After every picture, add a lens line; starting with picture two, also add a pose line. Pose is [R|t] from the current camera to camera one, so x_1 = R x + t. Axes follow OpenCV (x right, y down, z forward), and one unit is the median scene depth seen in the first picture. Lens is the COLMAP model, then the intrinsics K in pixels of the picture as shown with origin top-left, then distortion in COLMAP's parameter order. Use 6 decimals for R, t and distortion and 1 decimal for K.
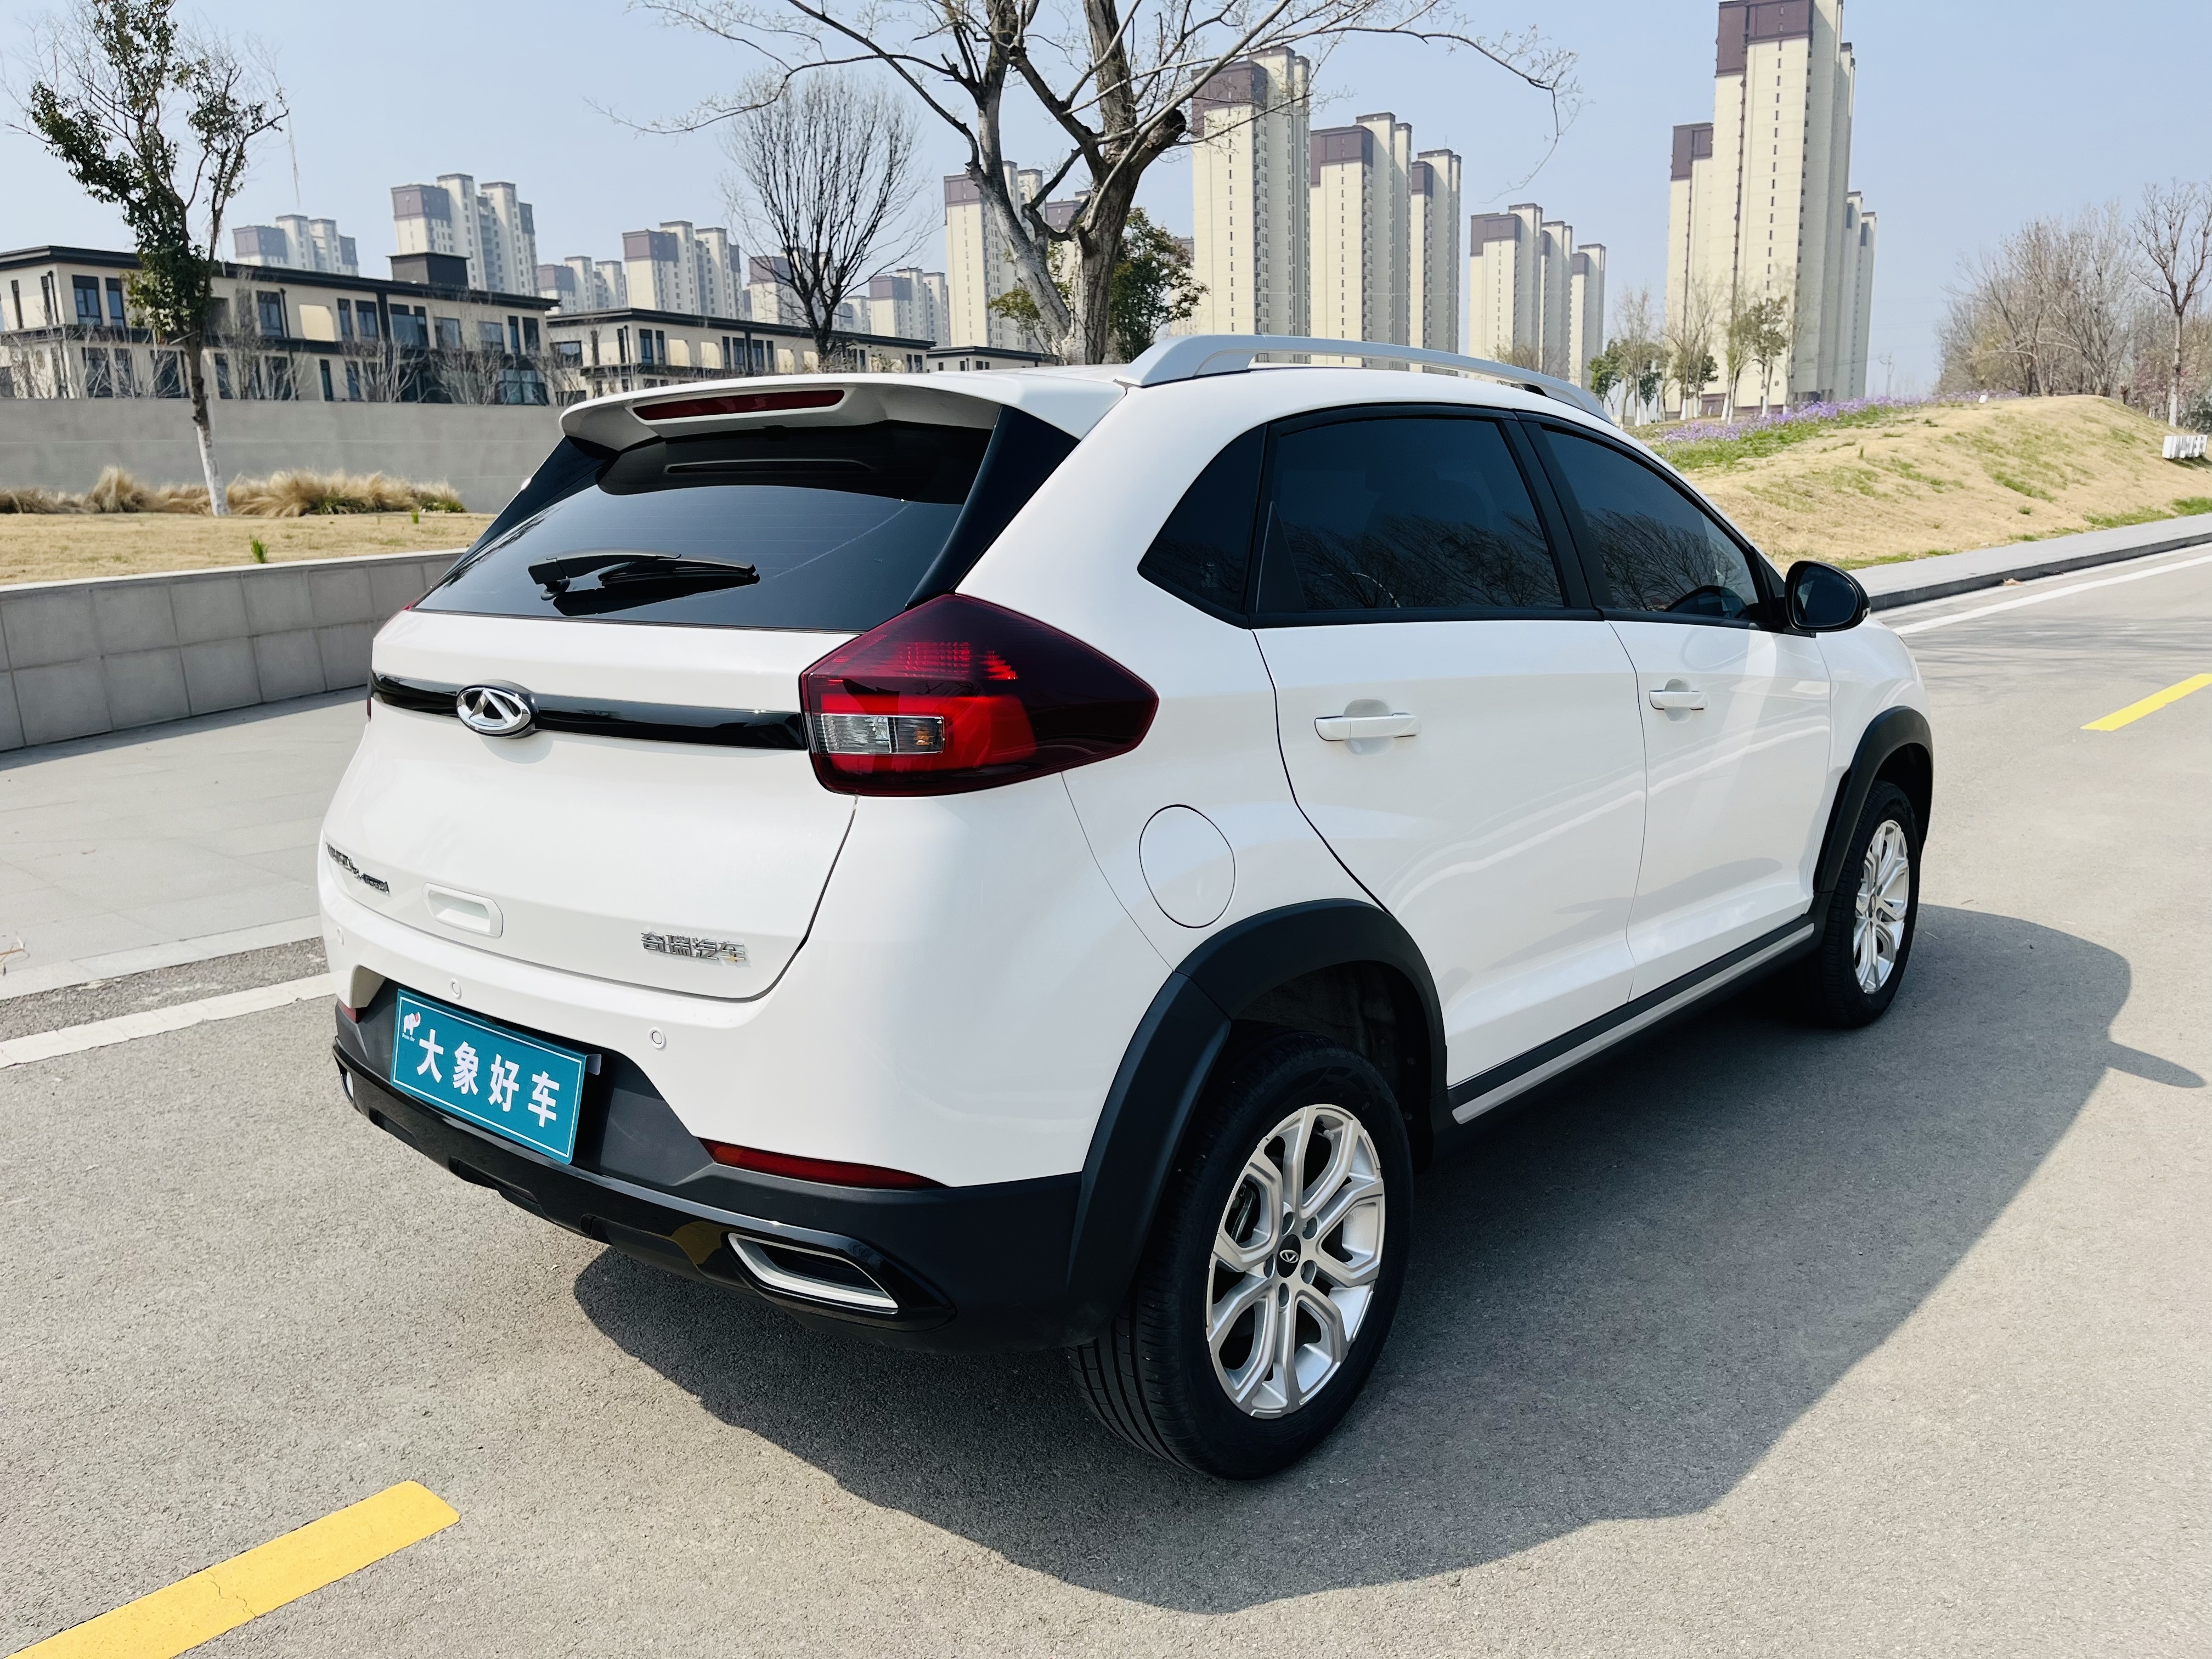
lens RADIAL K [[1668.3, 0, 1111.2], [0, 1668.3, 816.3], [0, 0, 1]] dist [0.106158, -0.158662]
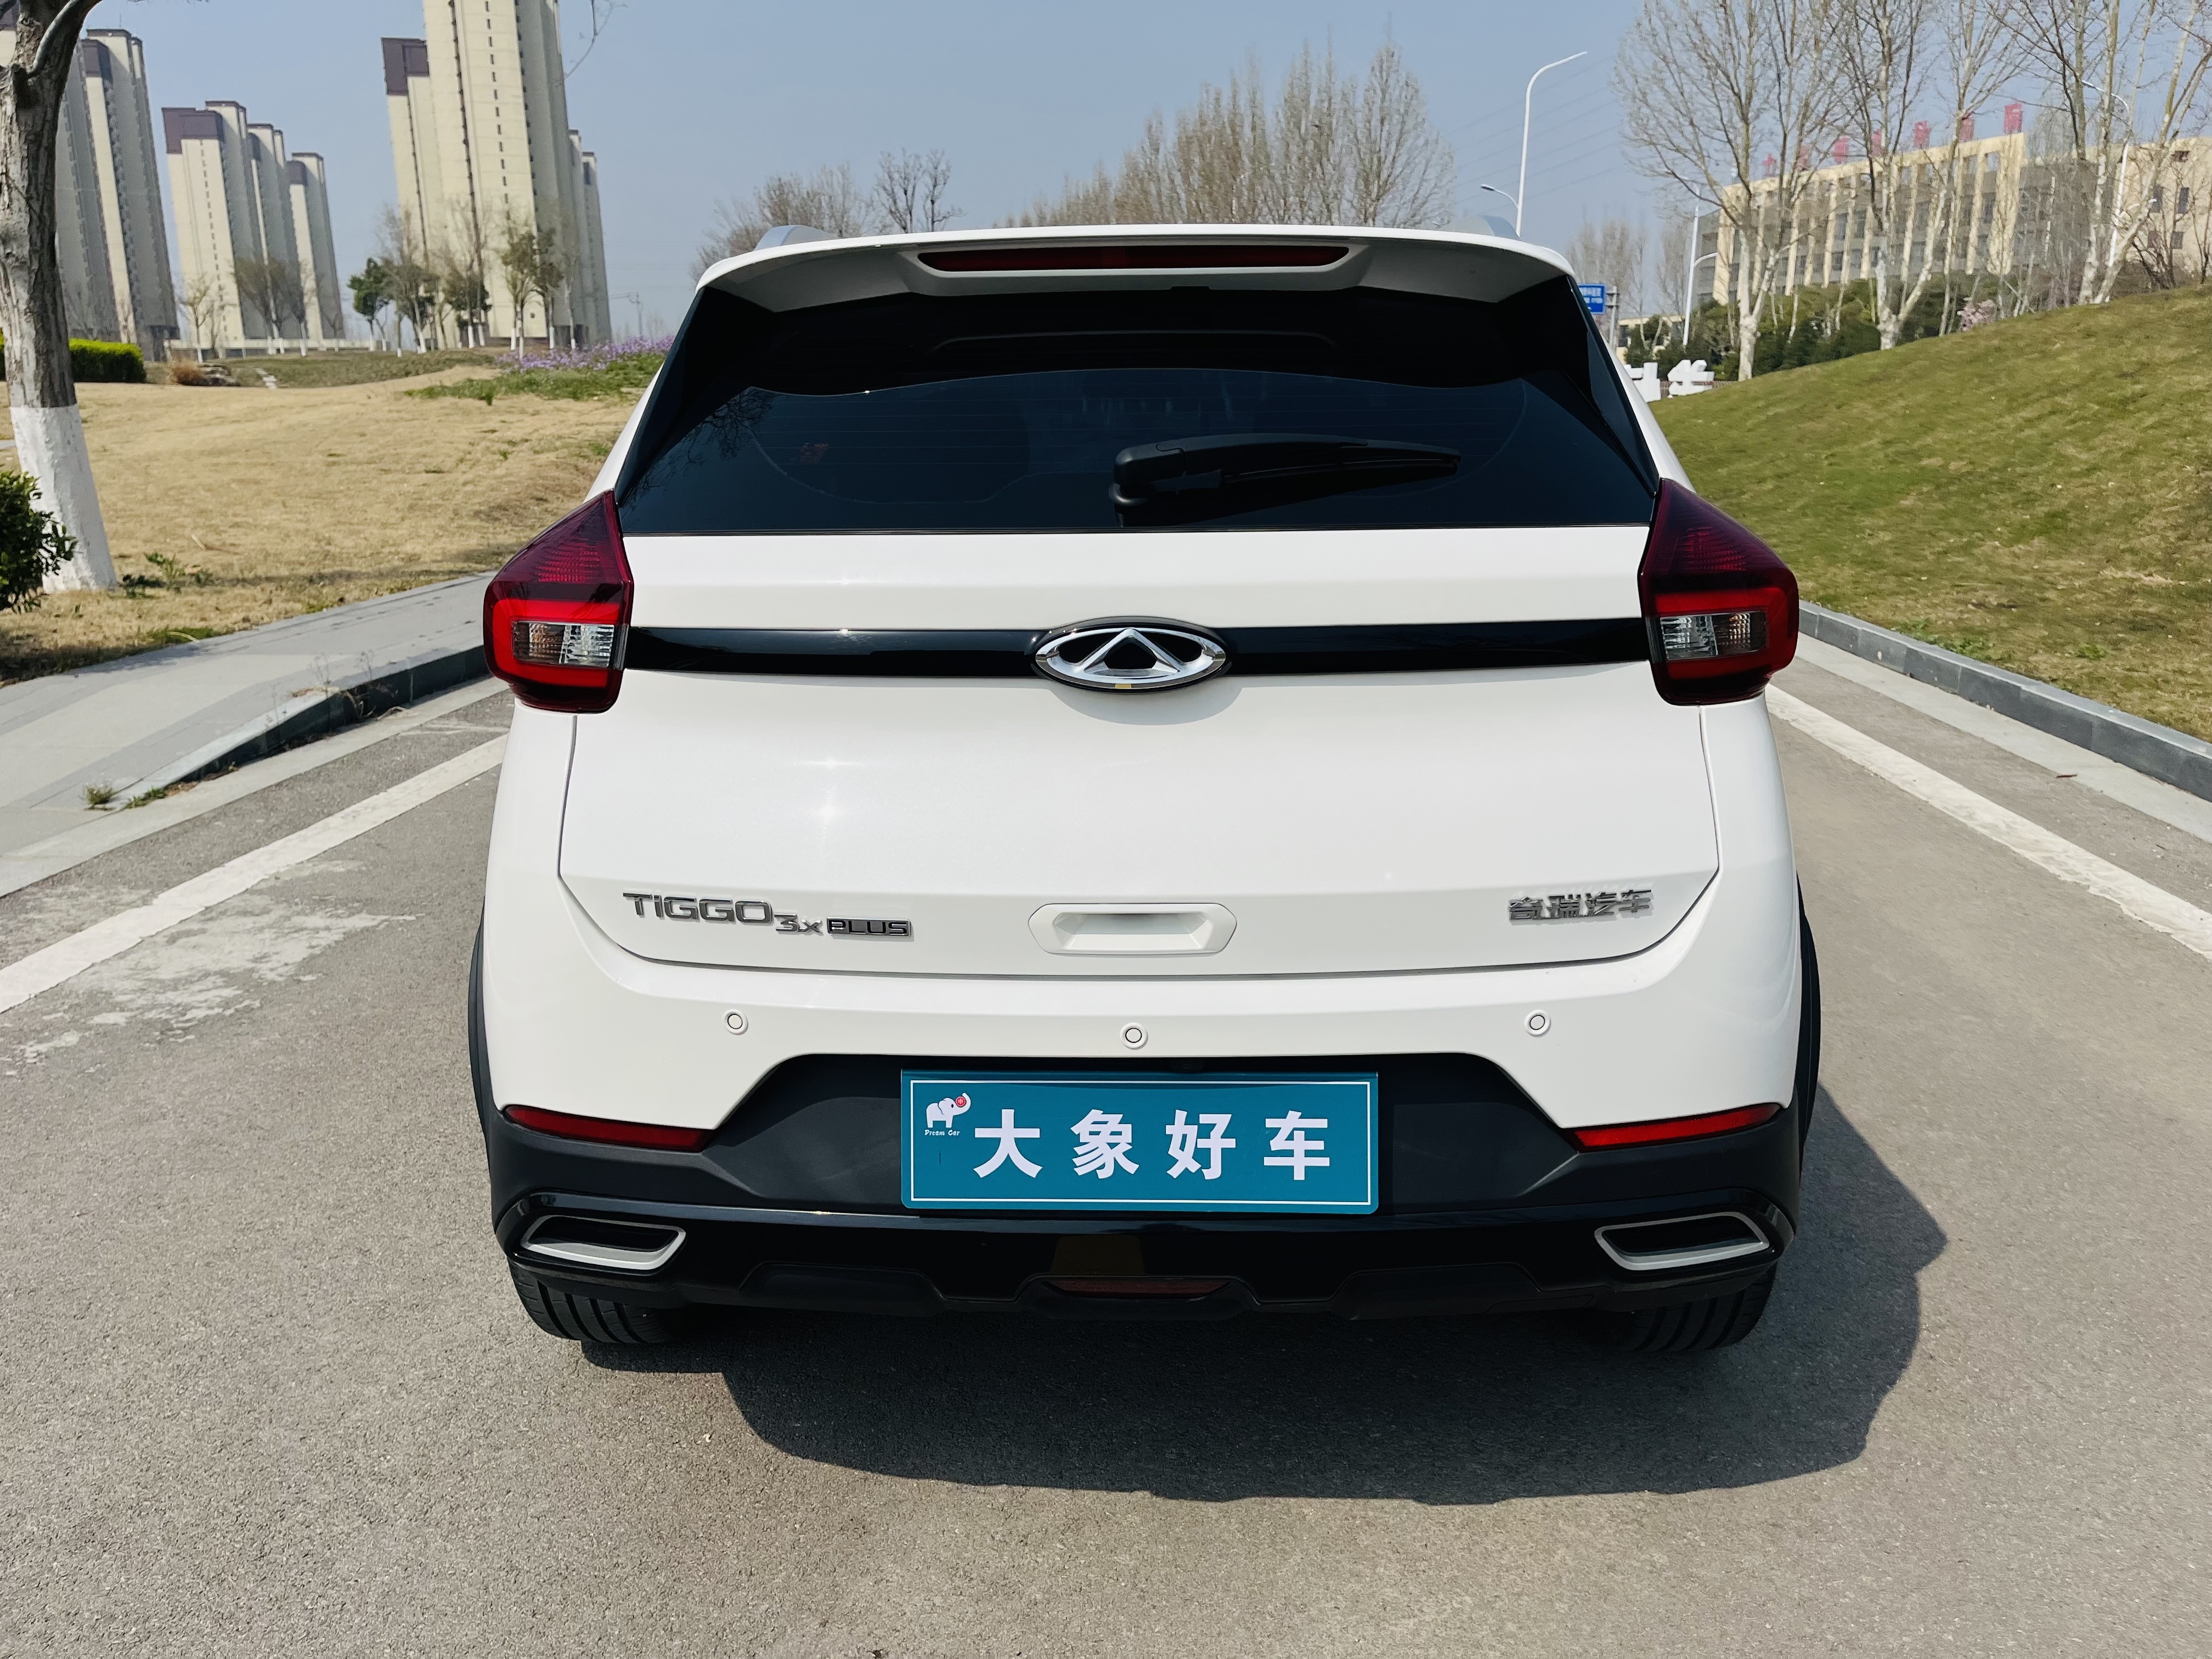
lens RADIAL K [[1668.3, 0, 1111.2], [0, 1668.3, 816.3], [0, 0, 1]] dist [0.106158, -0.158662]
pose [[0.773051, -0.136460, 0.619493, -0.820520], [0.112667, 0.990597, 0.077612, -0.050381], [-0.624258, 0.009798, 0.781156, 0.424972]]
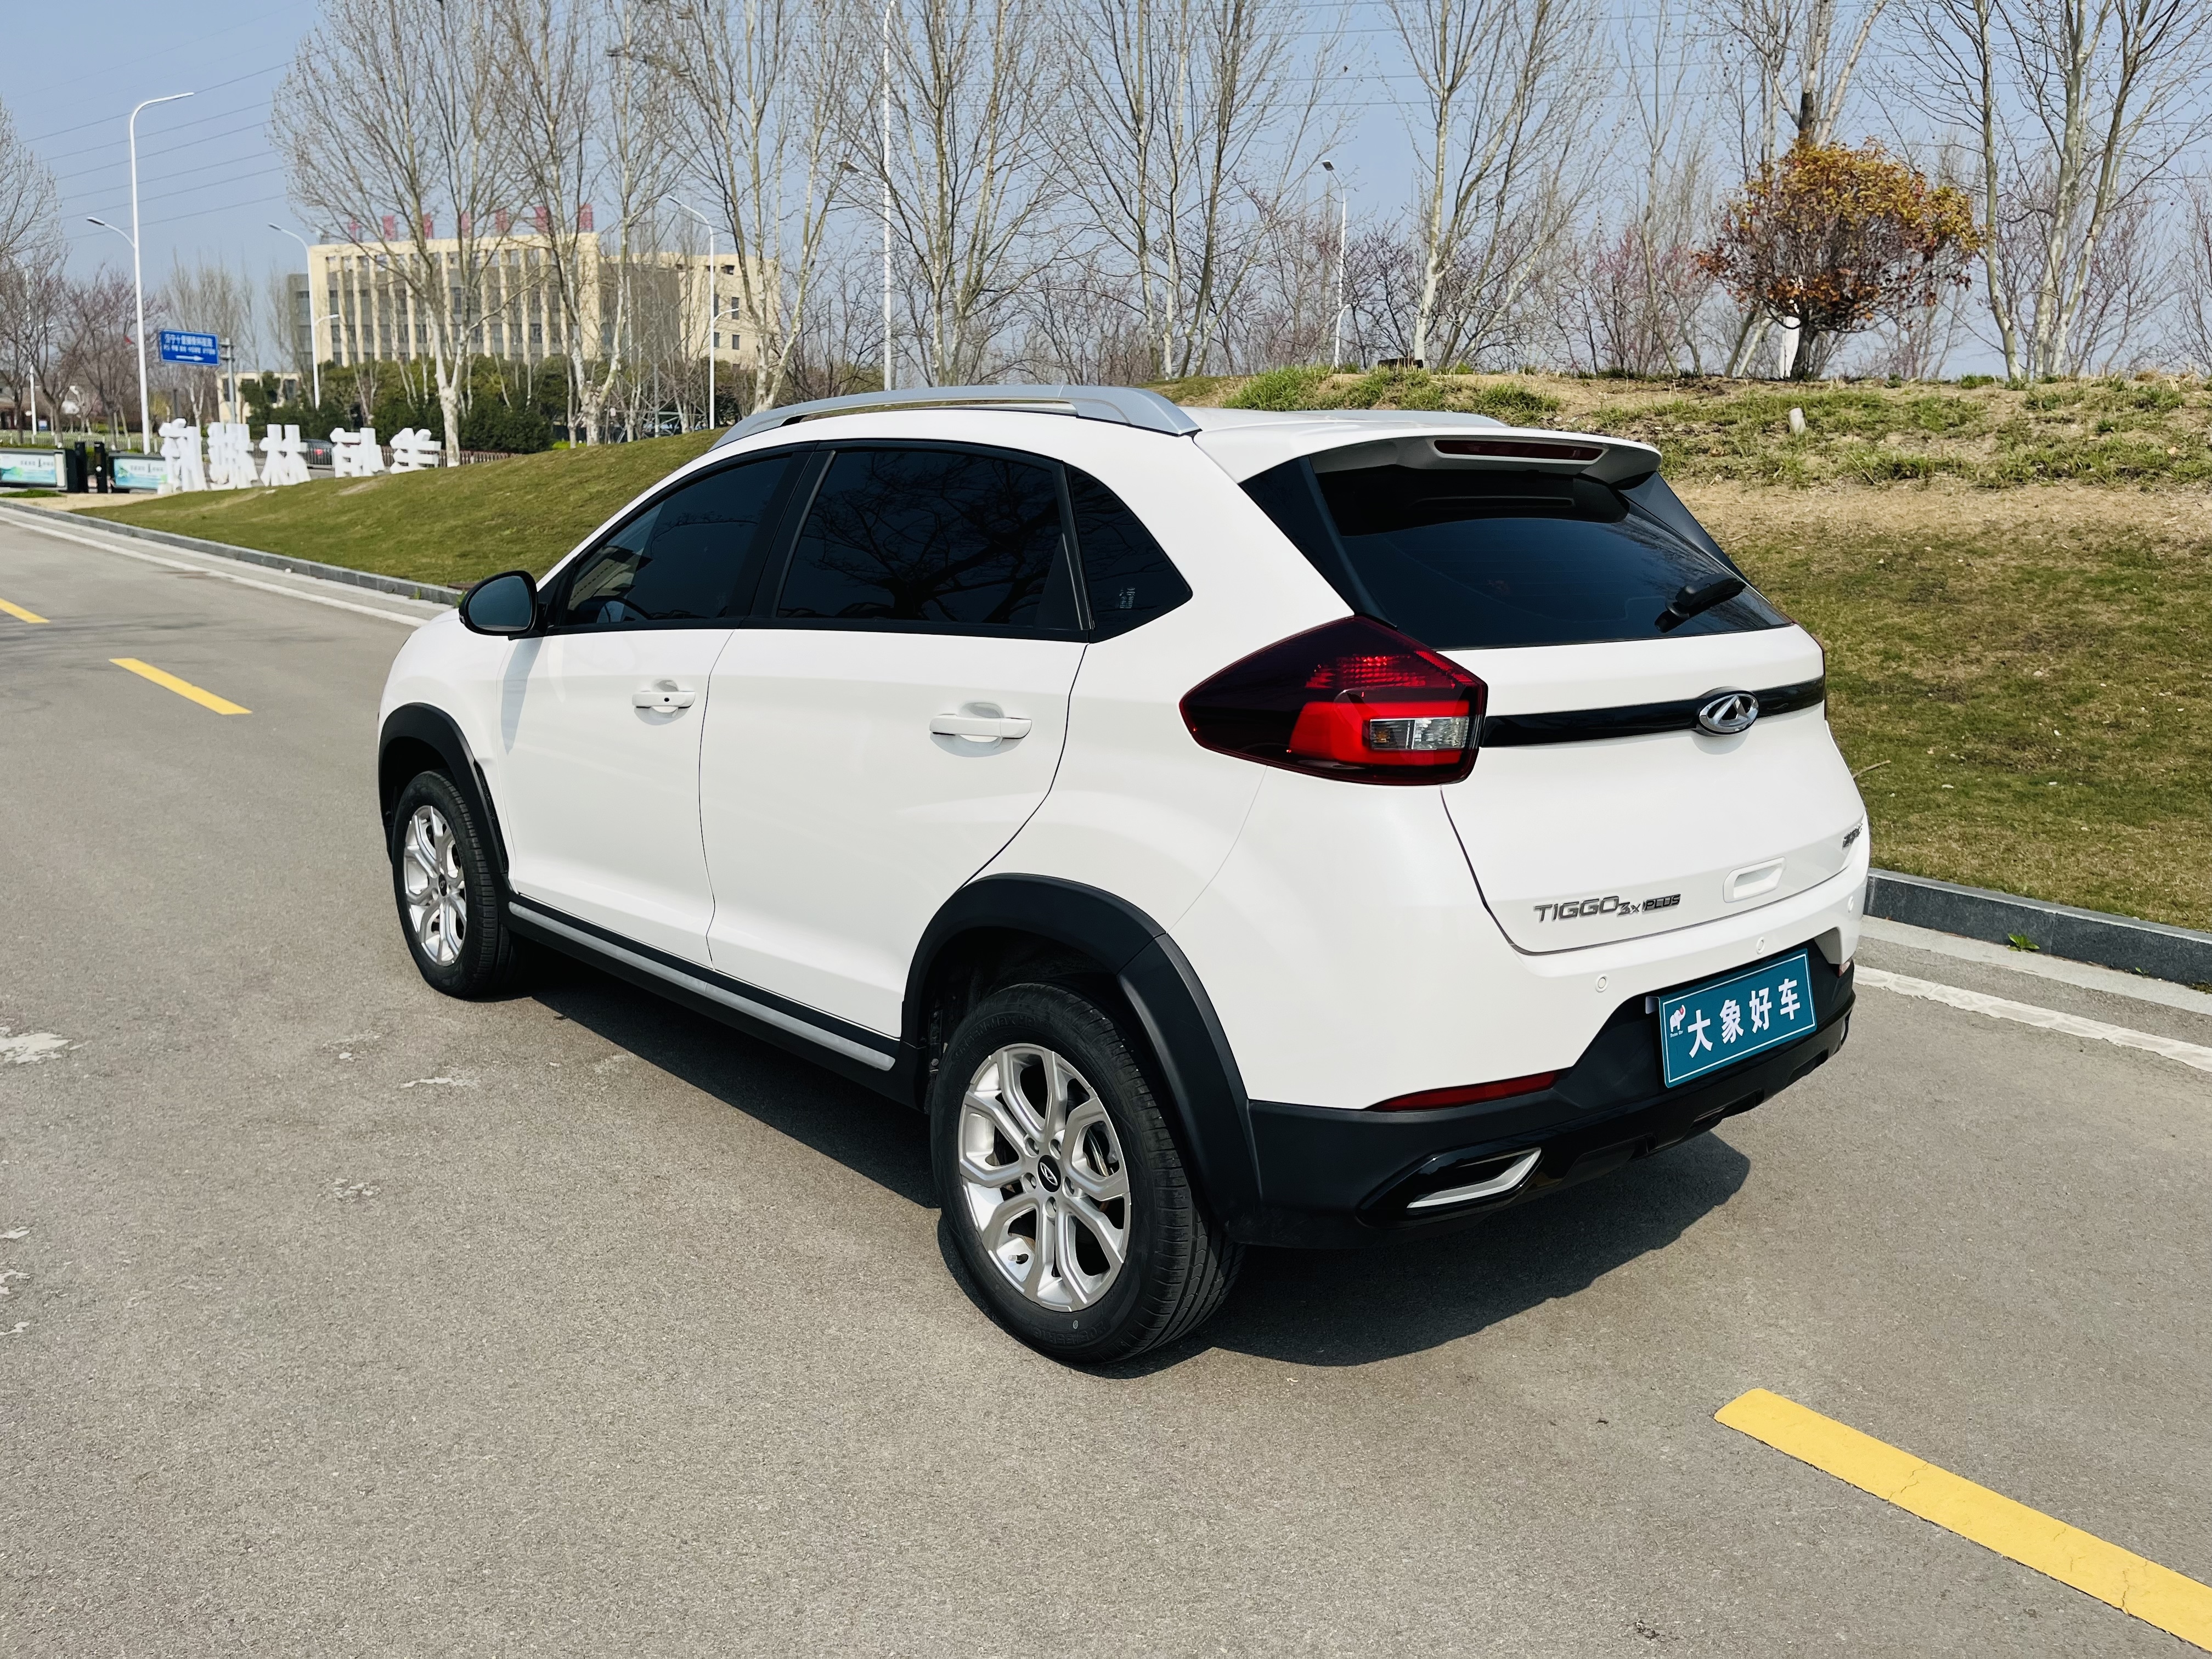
lens RADIAL K [[1668.3, 0, 1111.2], [0, 1668.3, 816.3], [0, 0, 1]] dist [0.106158, -0.158662]
pose [[0.110163, -0.167972, 0.979617, -1.561265], [0.156424, 0.976263, 0.149807, -0.232824], [-0.981527, 0.136732, 0.133823, 1.254100]]
